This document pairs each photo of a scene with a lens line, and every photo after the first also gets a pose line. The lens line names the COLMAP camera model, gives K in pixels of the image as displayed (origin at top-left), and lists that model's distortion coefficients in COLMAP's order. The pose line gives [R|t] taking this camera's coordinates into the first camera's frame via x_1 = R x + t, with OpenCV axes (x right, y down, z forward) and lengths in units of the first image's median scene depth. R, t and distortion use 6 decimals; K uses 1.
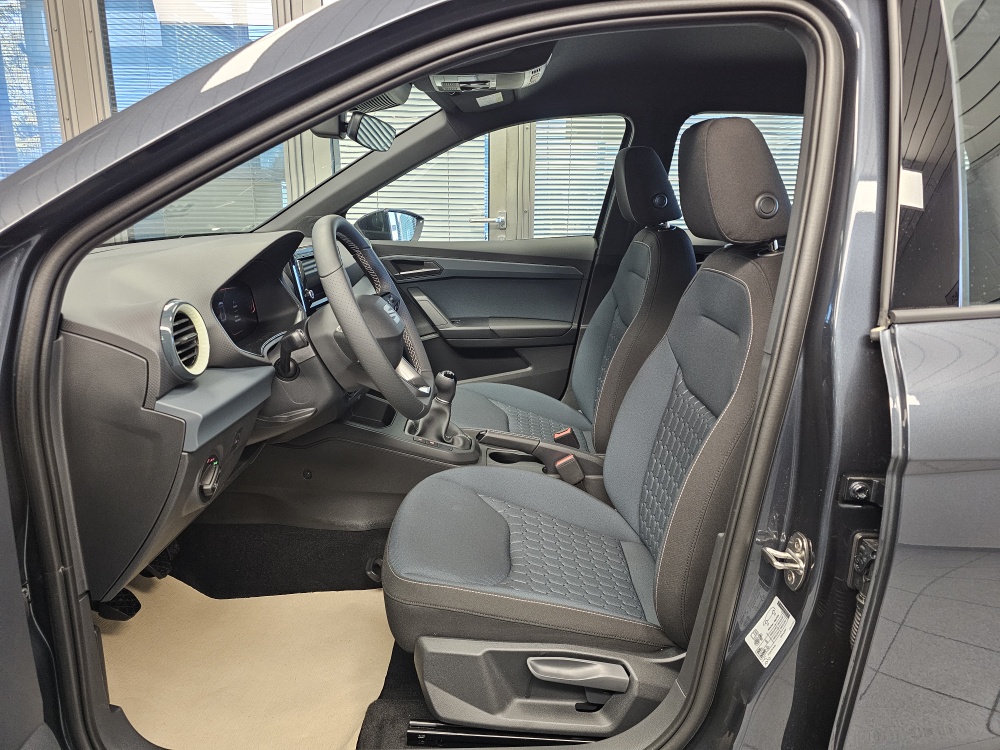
lens RADIAL K [[662.0, 0, 496.7], [0, 662.0, 368.7], [0, 0, 1]] dist [0.061672, -0.069580]
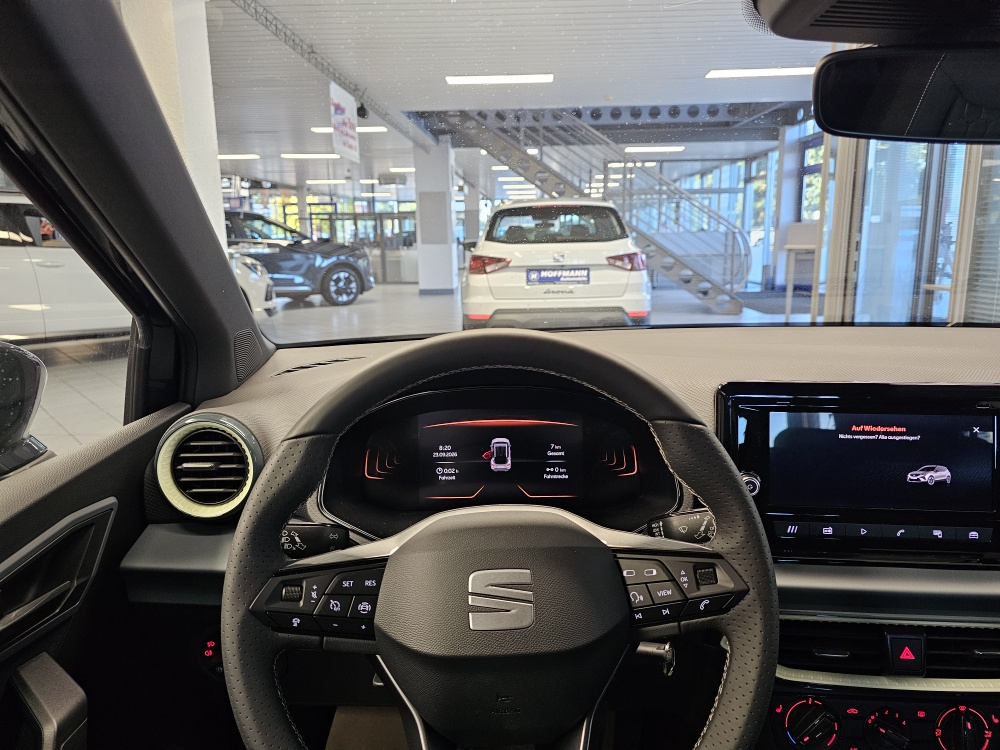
lens RADIAL K [[668.8, 0, 501.1], [0, 668.8, 362.9], [0, 0, 1]] dist [0.063890, -0.064883]
pose [[-0.030915, 0.178997, -0.983364, 0.211700], [-0.237394, 0.954367, 0.181182, -0.310355], [0.970921, 0.239046, 0.012989, 1.070304]]
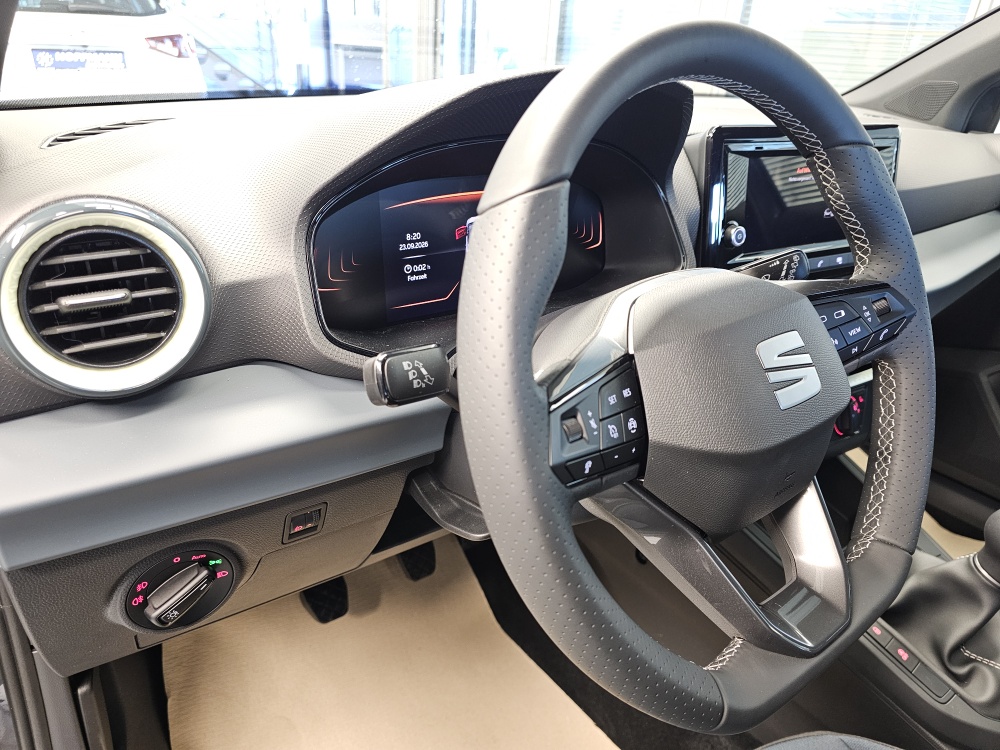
lens RADIAL K [[691.4, 0, 493.0], [0, 691.4, 352.8], [0, 0, 1]] dist [0.068467, -0.080491]
pose [[0.574924, 0.353926, -0.737699, -0.004974], [-0.254540, 0.934232, 0.249841, -0.149567], [0.777606, 0.044135, 0.627200, 0.765545]]
